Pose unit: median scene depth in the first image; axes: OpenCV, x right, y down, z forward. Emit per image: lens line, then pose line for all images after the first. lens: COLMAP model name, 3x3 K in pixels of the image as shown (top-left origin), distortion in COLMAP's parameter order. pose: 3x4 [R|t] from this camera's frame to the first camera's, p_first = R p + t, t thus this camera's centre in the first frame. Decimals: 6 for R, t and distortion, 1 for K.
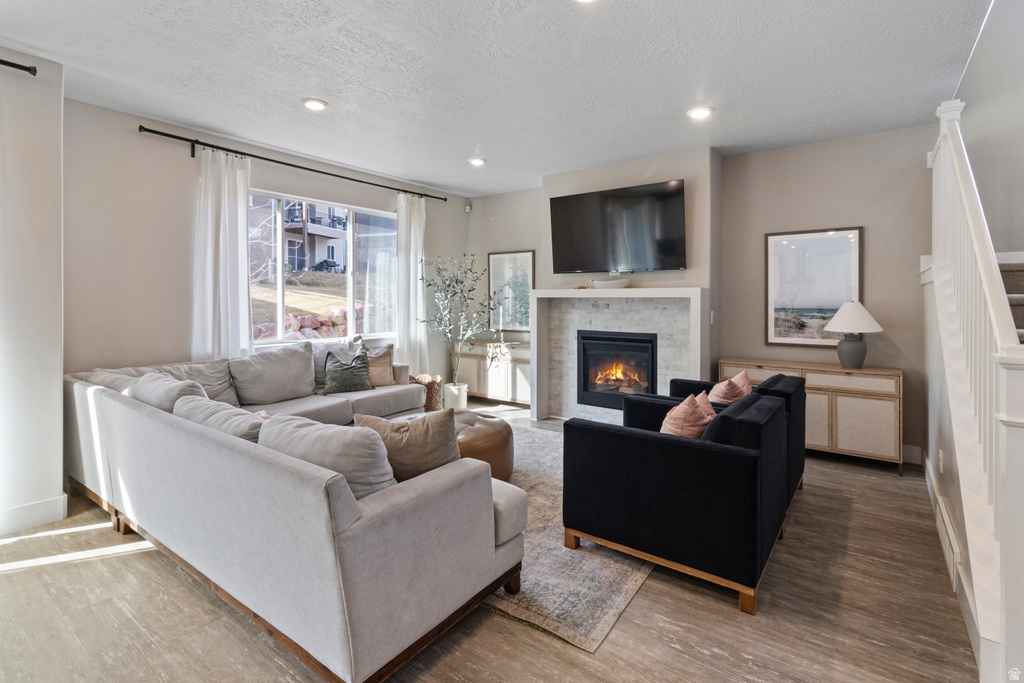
lens RADIAL K [[489.3, 0, 514.5], [0, 489.3, 300.5], [0, 0, 1]] dist [-0.000570, 0.003073]
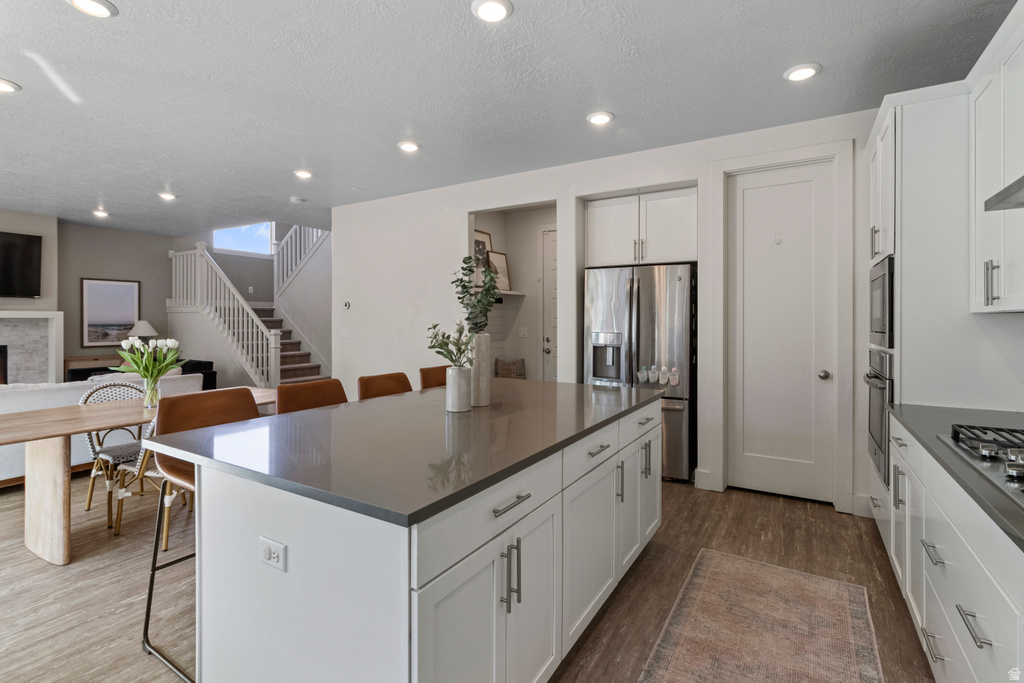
lens RADIAL K [[489.3, 0, 501.8], [0, 489.3, 320.4], [0, 0, 1]] dist [-0.000570, 0.003073]
pose [[-0.074123, -0.002127, 0.997247, -1.176525], [-0.001889, 0.999996, 0.001993, -0.004254], [-0.997247, -0.001736, -0.074127, -0.241990]]
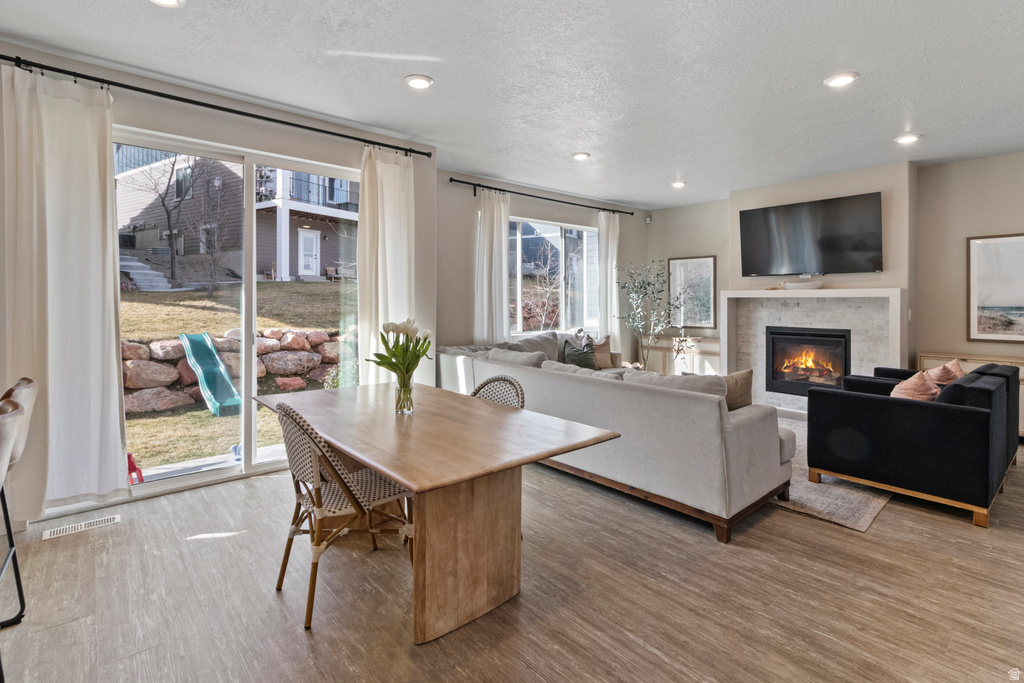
lens RADIAL K [[489.3, 0, 511.9], [0, 489.3, 302.3], [0, 0, 1]] dist [-0.000570, 0.003073]
pose [[0.972976, -0.000759, -0.230905, -0.213413], [0.001192, 0.999998, 0.001739, 0.002624], [0.230903, -0.001967, 0.972975, -0.281132]]
